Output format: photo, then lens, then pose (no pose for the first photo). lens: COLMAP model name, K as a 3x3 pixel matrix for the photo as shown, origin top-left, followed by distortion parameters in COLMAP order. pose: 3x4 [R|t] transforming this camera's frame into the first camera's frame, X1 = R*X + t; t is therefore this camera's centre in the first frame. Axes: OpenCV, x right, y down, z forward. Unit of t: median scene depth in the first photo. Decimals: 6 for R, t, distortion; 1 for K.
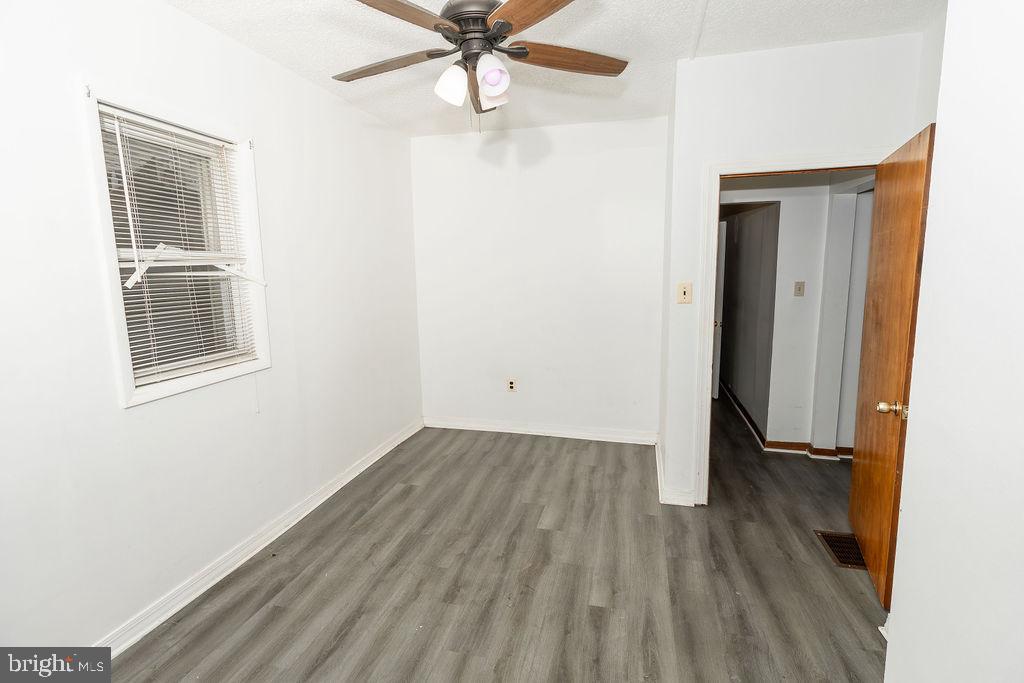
lens RADIAL K [[472.1, 0, 519.8], [0, 472.1, 338.3], [0, 0, 1]] dist [0.002619, -0.000068]
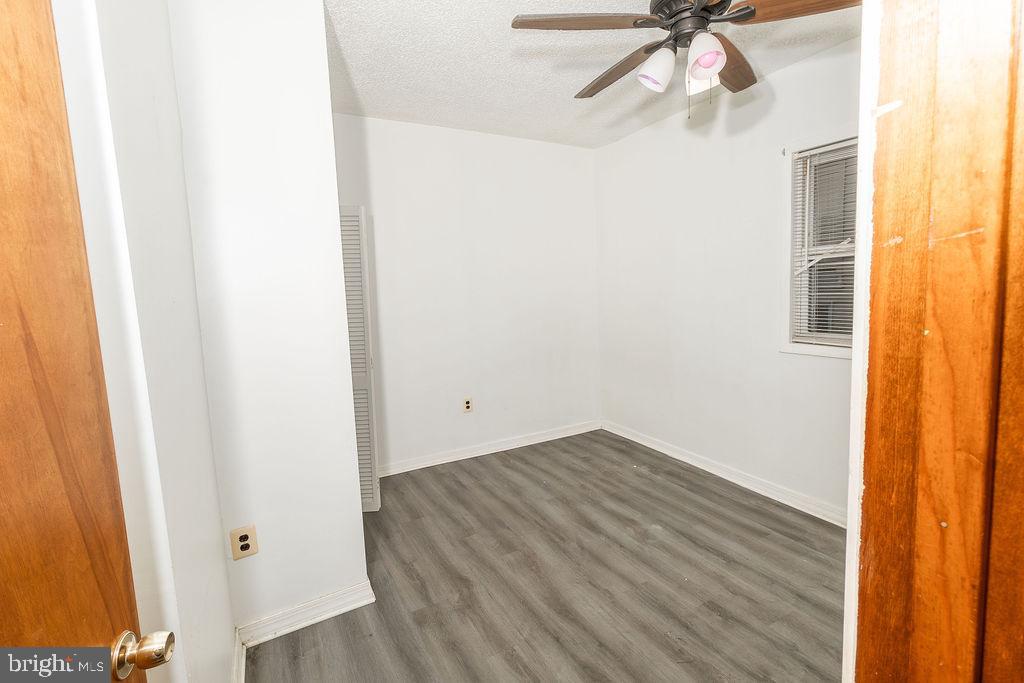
lens RADIAL K [[472.1, 0, 520.5], [0, 472.1, 332.3], [0, 0, 1]] dist [0.002619, -0.000068]
pose [[-0.727266, 0.116983, -0.676313, 0.632781], [-0.048994, 0.974006, 0.221160, -0.163908], [0.684605, 0.193977, -0.702630, 1.142033]]
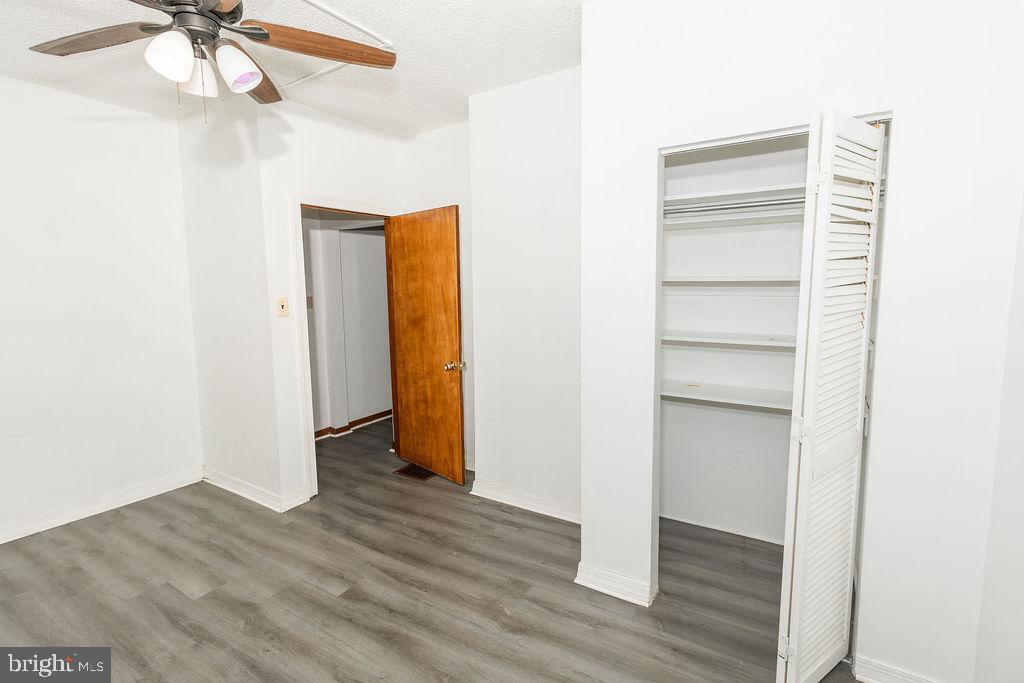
lens RADIAL K [[472.1, 0, 527.4], [0, 472.1, 340.9], [0, 0, 1]] dist [0.002619, -0.000068]
pose [[0.290238, -0.108420, 0.950793, -0.580645], [0.144563, 0.987126, 0.068434, -0.013516], [-0.945972, 0.117588, 0.302175, 0.174881]]
